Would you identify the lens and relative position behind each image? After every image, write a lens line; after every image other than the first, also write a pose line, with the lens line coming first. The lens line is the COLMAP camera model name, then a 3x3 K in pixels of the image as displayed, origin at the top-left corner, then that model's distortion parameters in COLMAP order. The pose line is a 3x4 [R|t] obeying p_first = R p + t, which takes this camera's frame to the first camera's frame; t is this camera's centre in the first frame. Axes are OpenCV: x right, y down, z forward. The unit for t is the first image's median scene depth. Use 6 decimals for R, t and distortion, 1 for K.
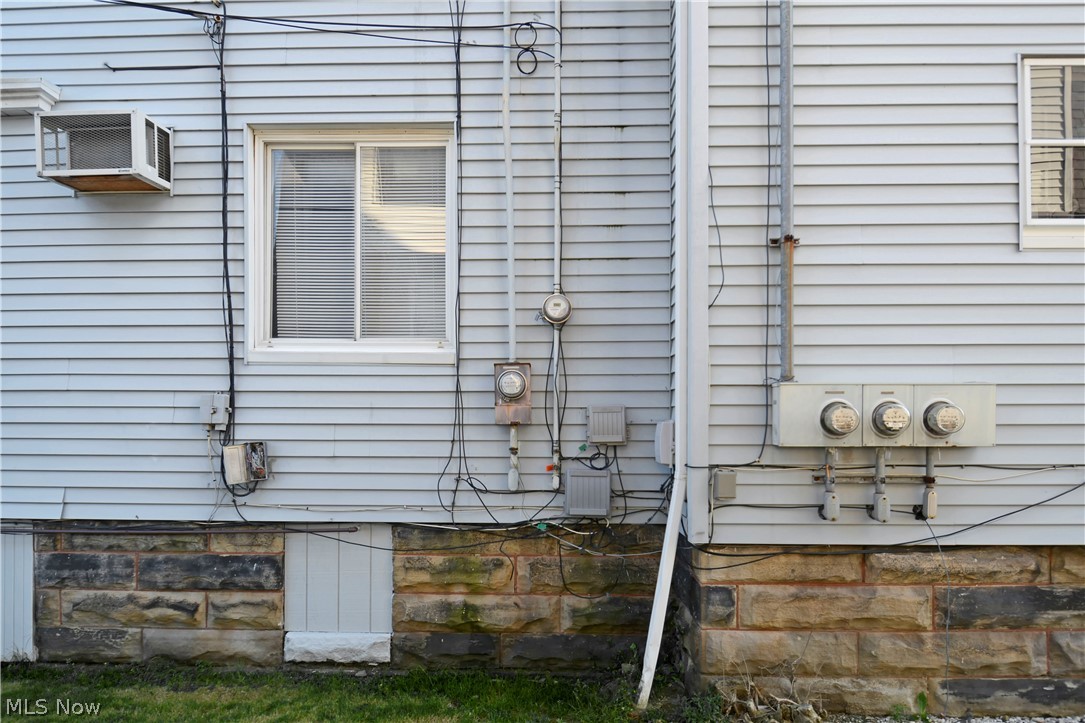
lens RADIAL K [[622.6, 0, 546.9], [0, 622.6, 417.1], [0, 0, 1]] dist [0.004901, -0.018726]
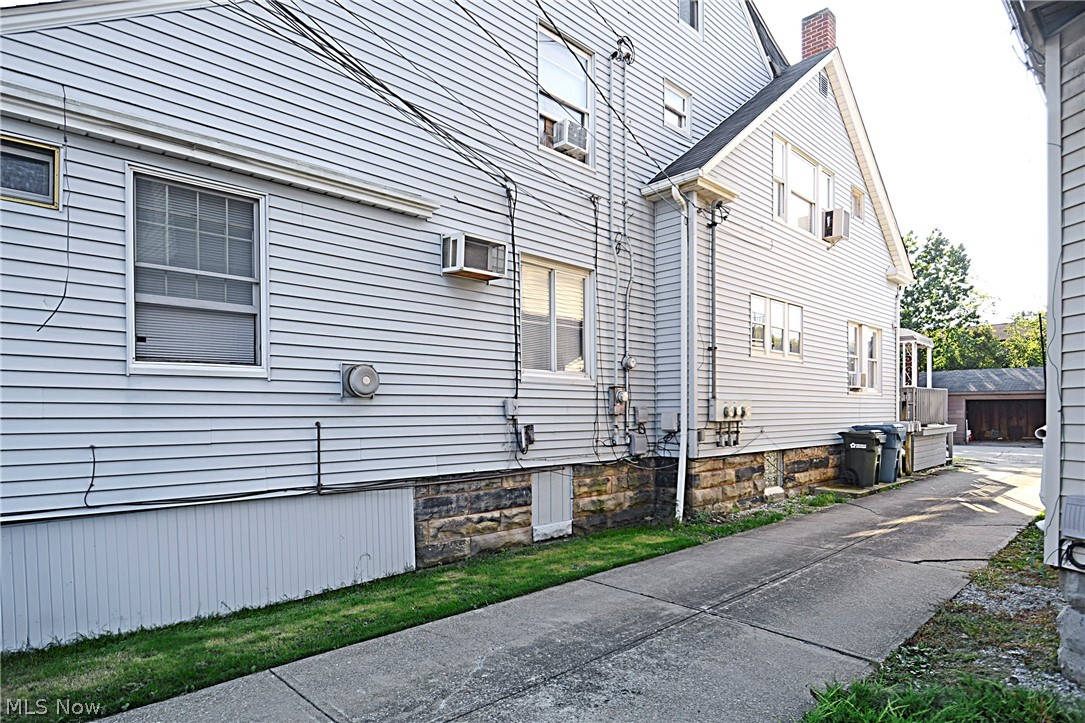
lens RADIAL K [[622.6, 0, 546.9], [0, 622.6, 417.1], [0, 0, 1]] dist [0.004901, -0.018726]
pose [[0.690998, -0.009235, 0.722797, -1.759962], [0.003659, 0.999950, 0.009278, -0.000749], [-0.722847, -0.003766, 0.690998, -0.326284]]
